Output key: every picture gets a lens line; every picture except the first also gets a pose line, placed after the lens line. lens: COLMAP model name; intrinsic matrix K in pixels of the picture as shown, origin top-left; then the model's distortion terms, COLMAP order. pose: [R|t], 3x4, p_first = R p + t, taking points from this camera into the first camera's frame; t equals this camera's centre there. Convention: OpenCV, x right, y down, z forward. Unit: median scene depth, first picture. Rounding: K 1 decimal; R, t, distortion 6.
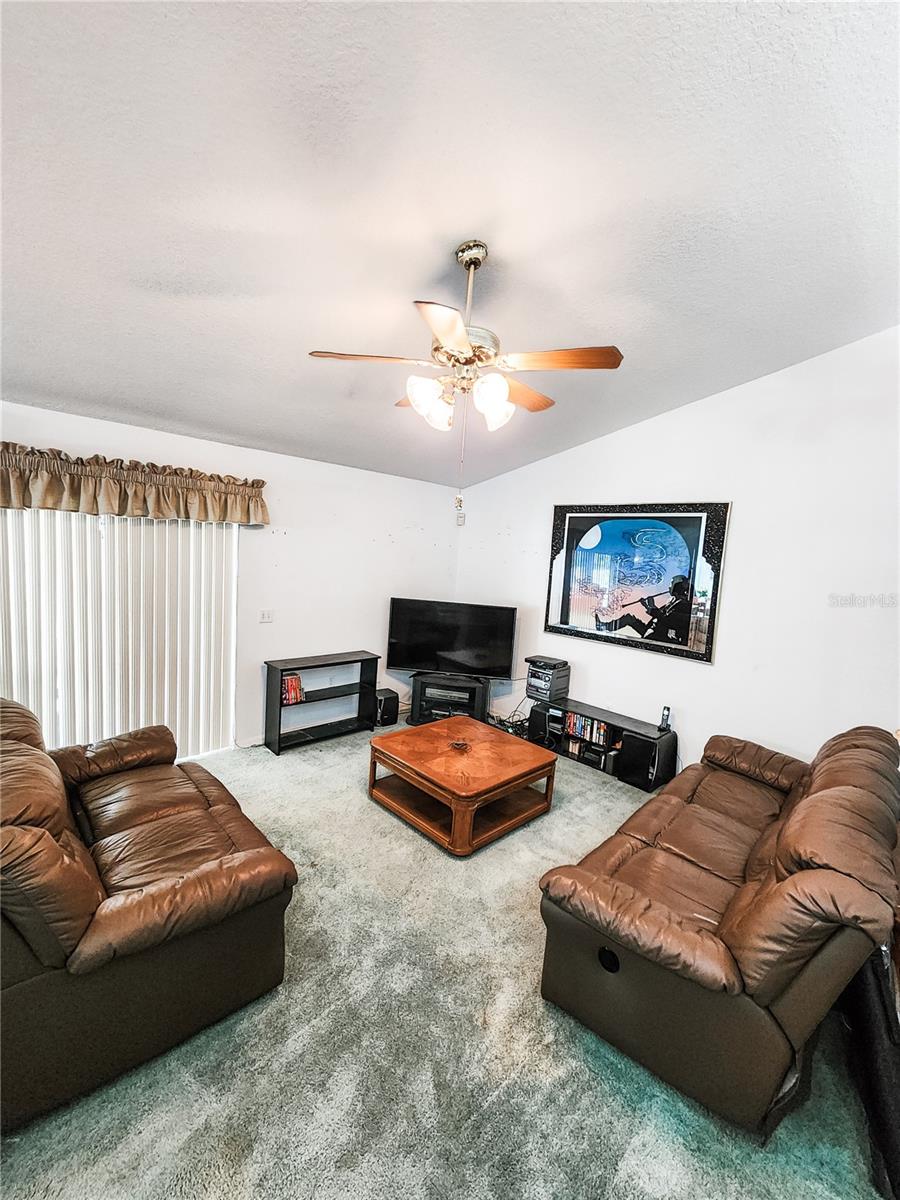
lens RADIAL K [[490.5, 0, 452.1], [0, 490.5, 598.1], [0, 0, 1]] dist [0.001839, -0.000144]
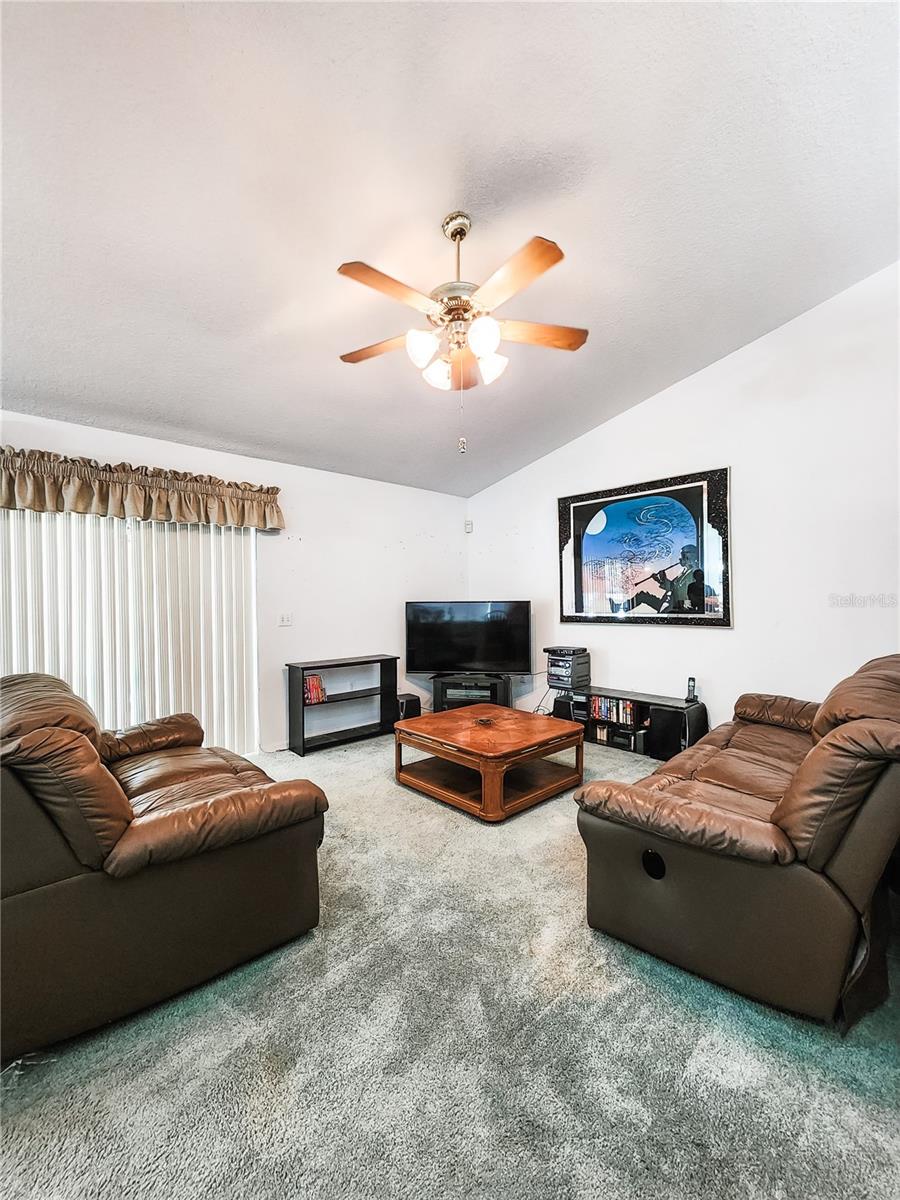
lens RADIAL K [[490.5, 0, 452.5], [0, 490.5, 607.0], [0, 0, 1]] dist [0.001839, -0.000144]
pose [[0.996643, -0.077974, -0.024947, -0.006993], [0.075063, 0.991977, -0.101716, 0.220482], [0.032678, 0.099502, 0.994501, -0.012743]]
